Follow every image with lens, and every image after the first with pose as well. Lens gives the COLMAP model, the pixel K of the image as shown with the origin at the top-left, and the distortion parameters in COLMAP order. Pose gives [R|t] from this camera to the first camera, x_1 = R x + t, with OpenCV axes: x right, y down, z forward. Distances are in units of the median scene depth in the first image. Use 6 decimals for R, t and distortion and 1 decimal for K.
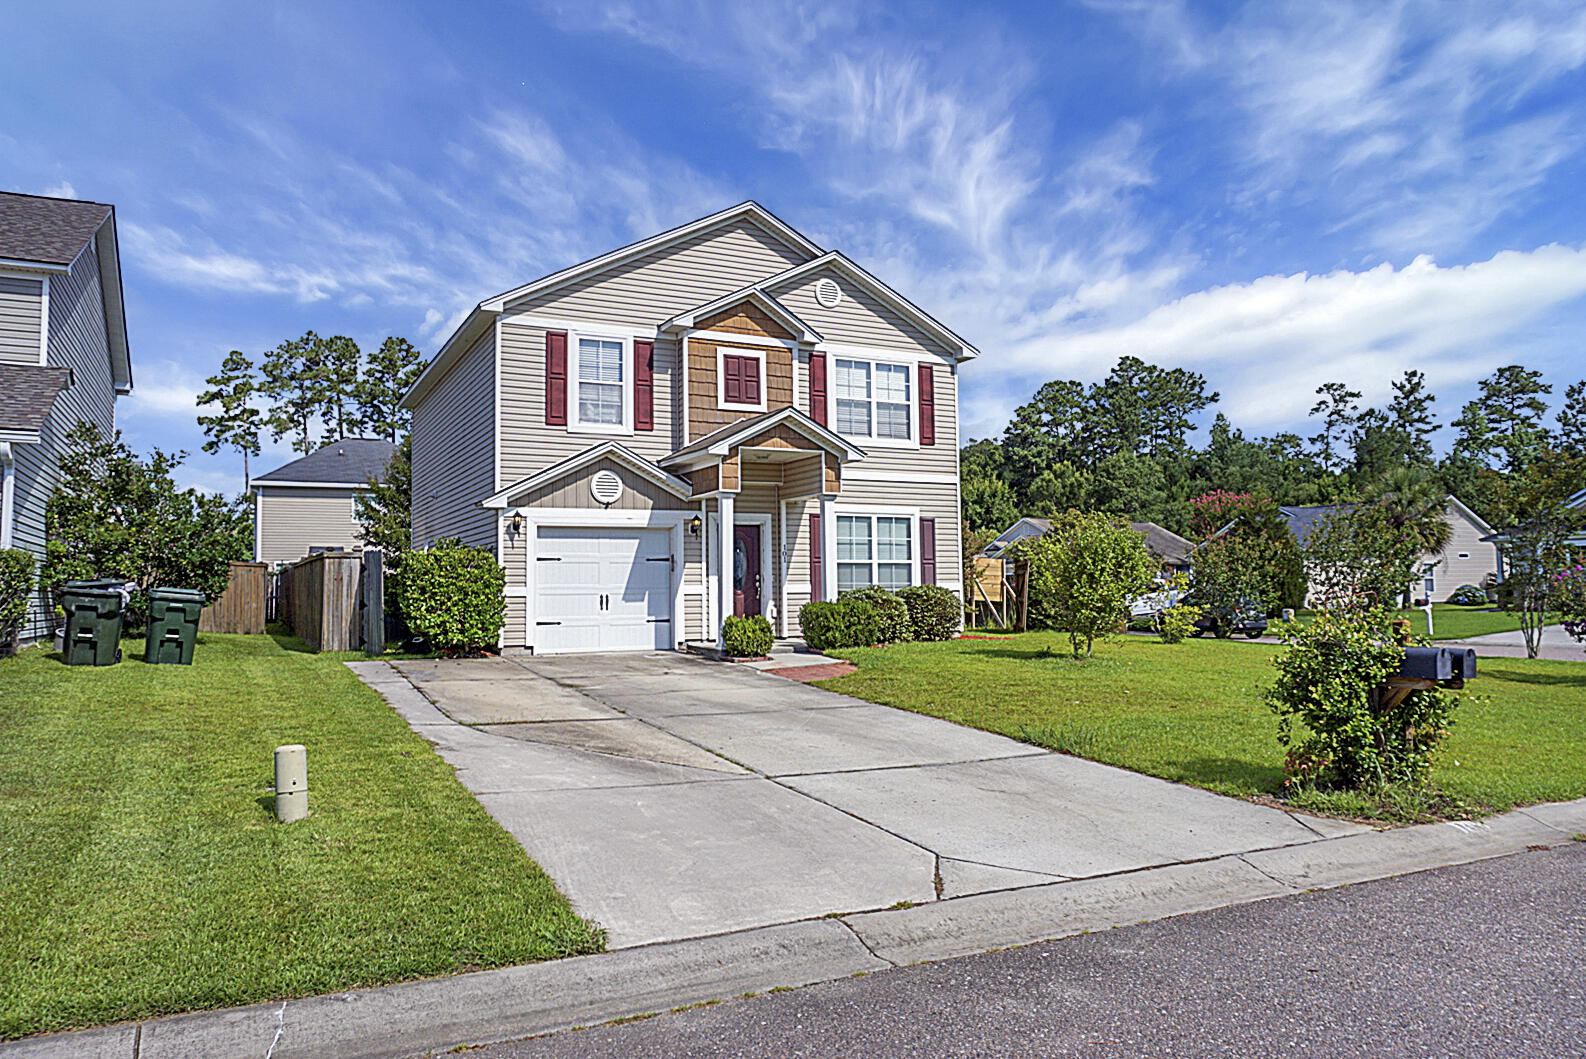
lens RADIAL K [[1066.6, 0, 778.3], [0, 1066.6, 532.9], [0, 0, 1]] dist [-0.027866, 0.002538]
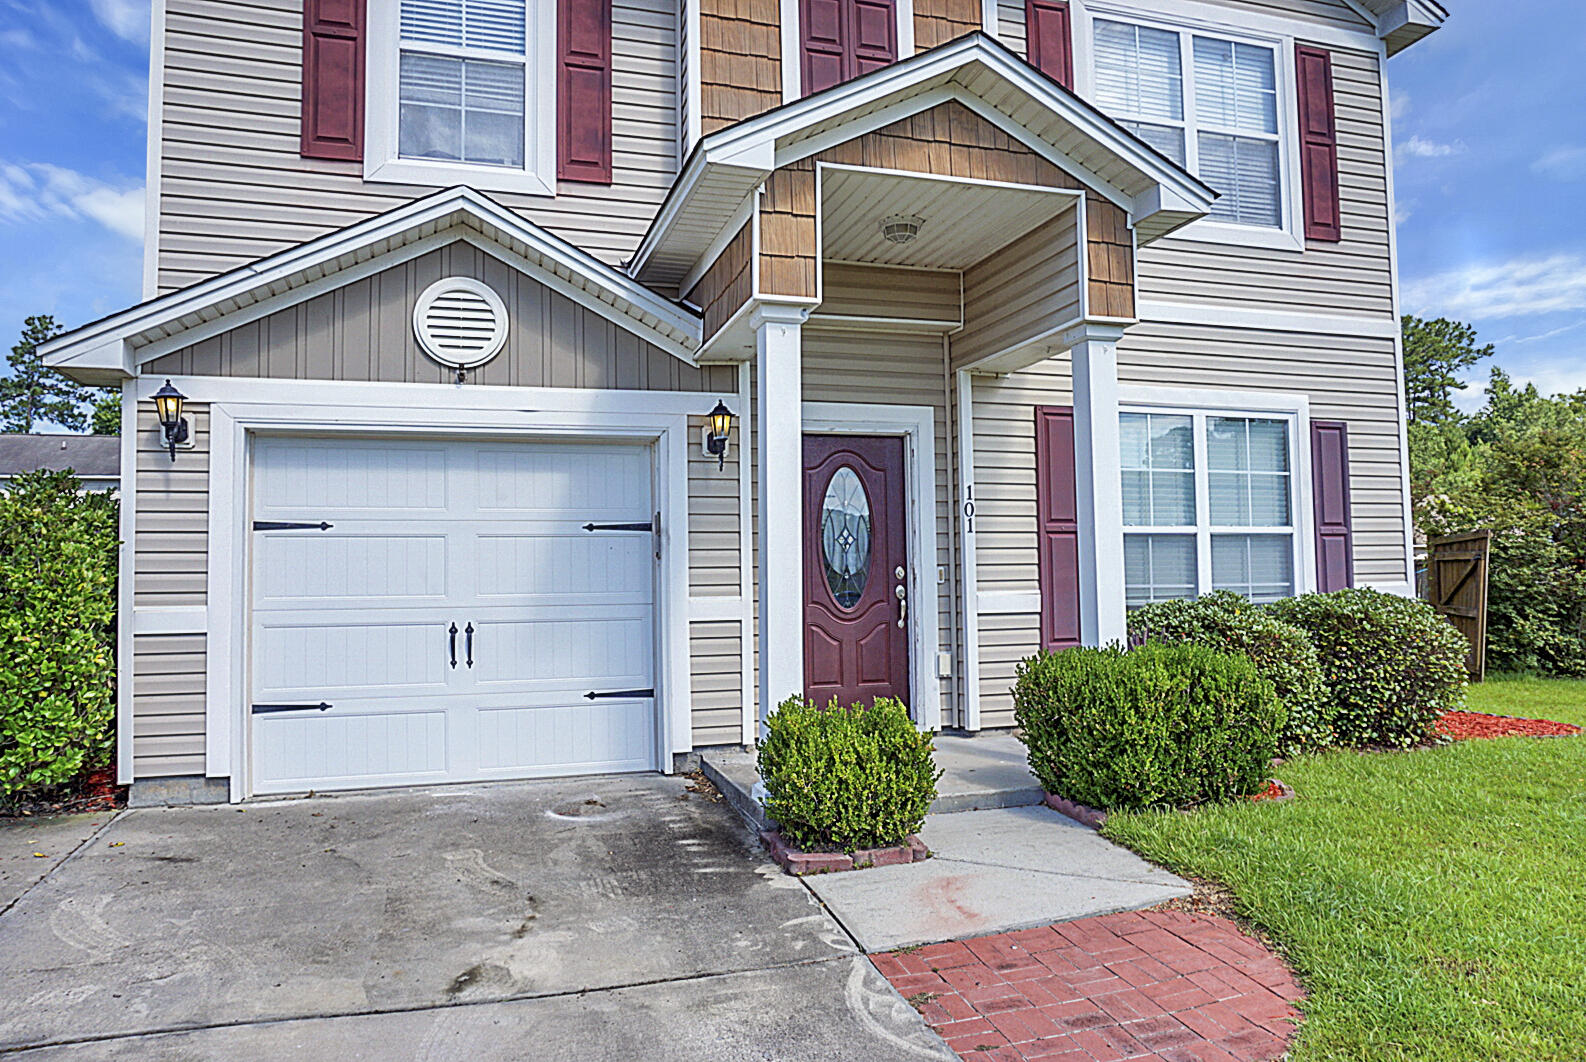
lens RADIAL K [[1073.2, 0, 787.7], [0, 1073.2, 523.5], [0, 0, 1]] dist [-0.039574, 0.018941]
pose [[0.986013, -0.012116, -0.166226, 0.005510], [0.012267, 0.999925, -0.000123, 0.023352], [0.166215, -0.001918, 0.986088, 0.605023]]
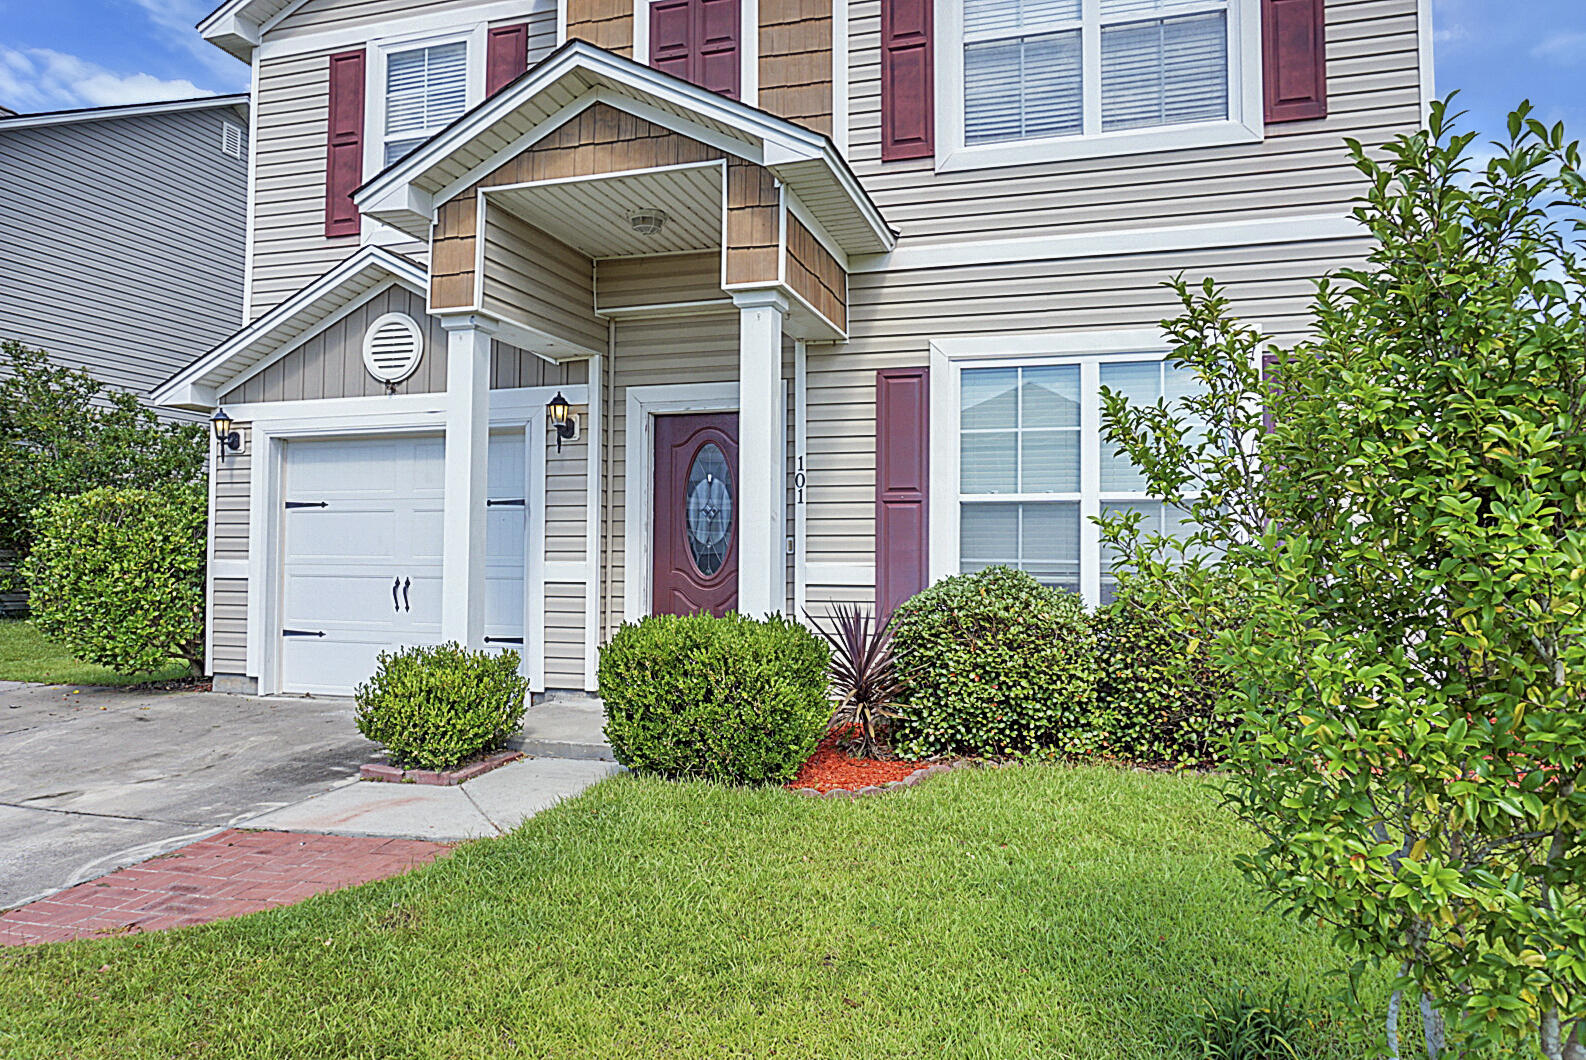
lens RADIAL K [[1073.2, 0, 797.0], [0, 1073.2, 523.7], [0, 0, 1]] dist [-0.039574, 0.018941]
pose [[0.722708, -0.007935, -0.691108, 0.264750], [0.026397, 0.999521, 0.016128, 0.028364], [0.690649, -0.029899, 0.722571, 0.712384]]
